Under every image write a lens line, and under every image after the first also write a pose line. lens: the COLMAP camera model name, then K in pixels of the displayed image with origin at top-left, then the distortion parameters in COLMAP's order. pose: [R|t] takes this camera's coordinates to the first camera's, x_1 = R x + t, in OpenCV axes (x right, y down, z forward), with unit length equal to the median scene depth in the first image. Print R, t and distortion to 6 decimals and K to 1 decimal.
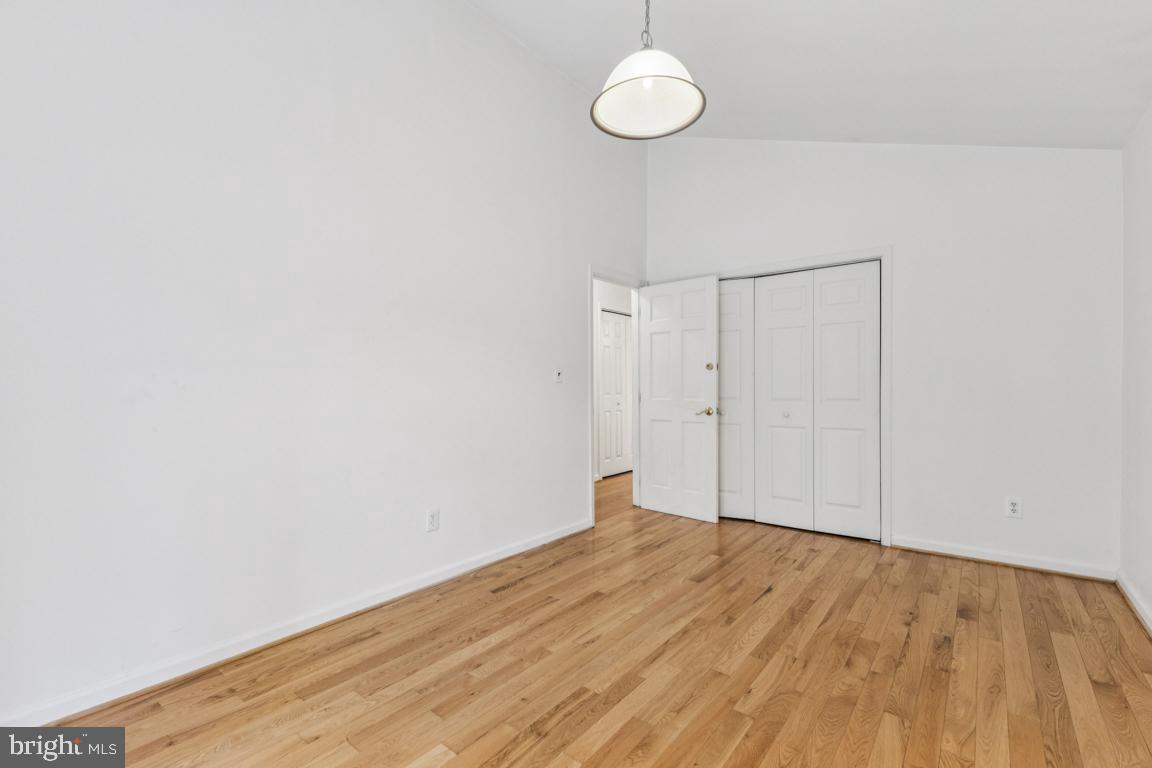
lens RADIAL K [[508.5, 0, 577.4], [0, 508.5, 379.7], [0, 0, 1]] dist [0.029124, -0.008438]
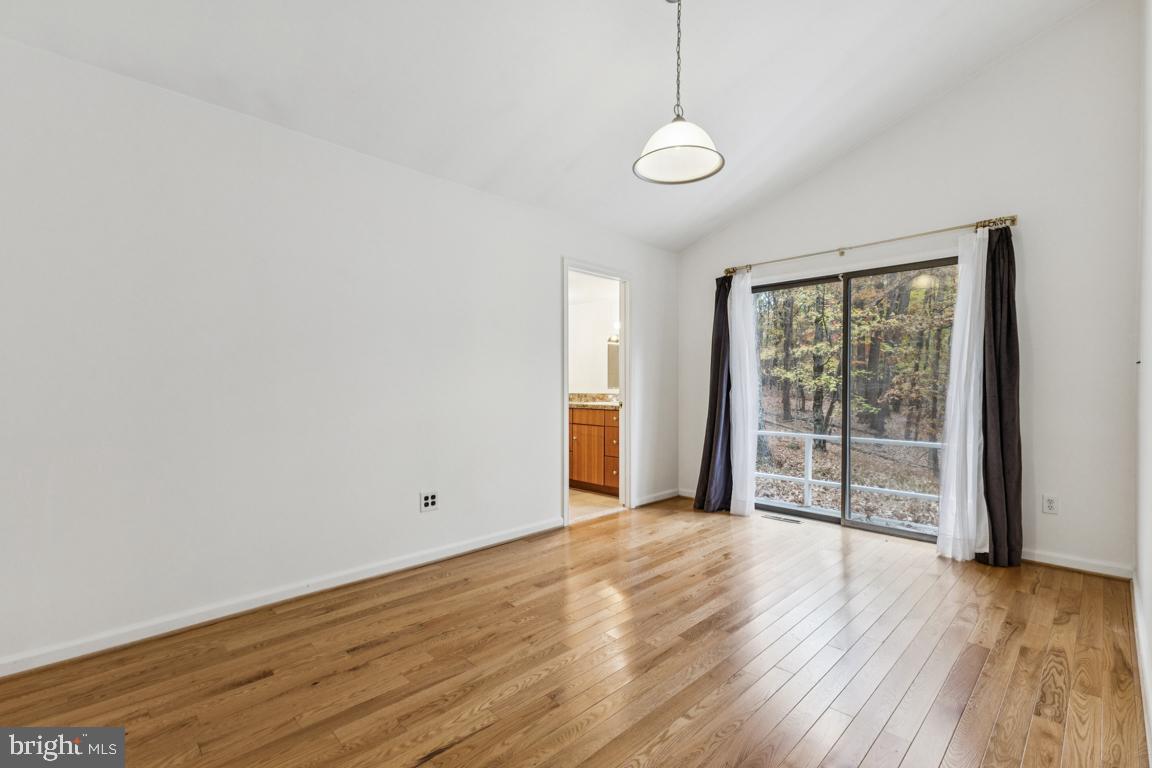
lens RADIAL K [[508.5, 0, 577.4], [0, 508.5, 379.7], [0, 0, 1]] dist [0.029124, -0.008438]
pose [[-0.992203, 0.004497, 0.124553, 0.191140], [0.001548, 0.999717, -0.023757, 0.027355], [-0.124625, -0.023379, -0.991928, 1.976294]]
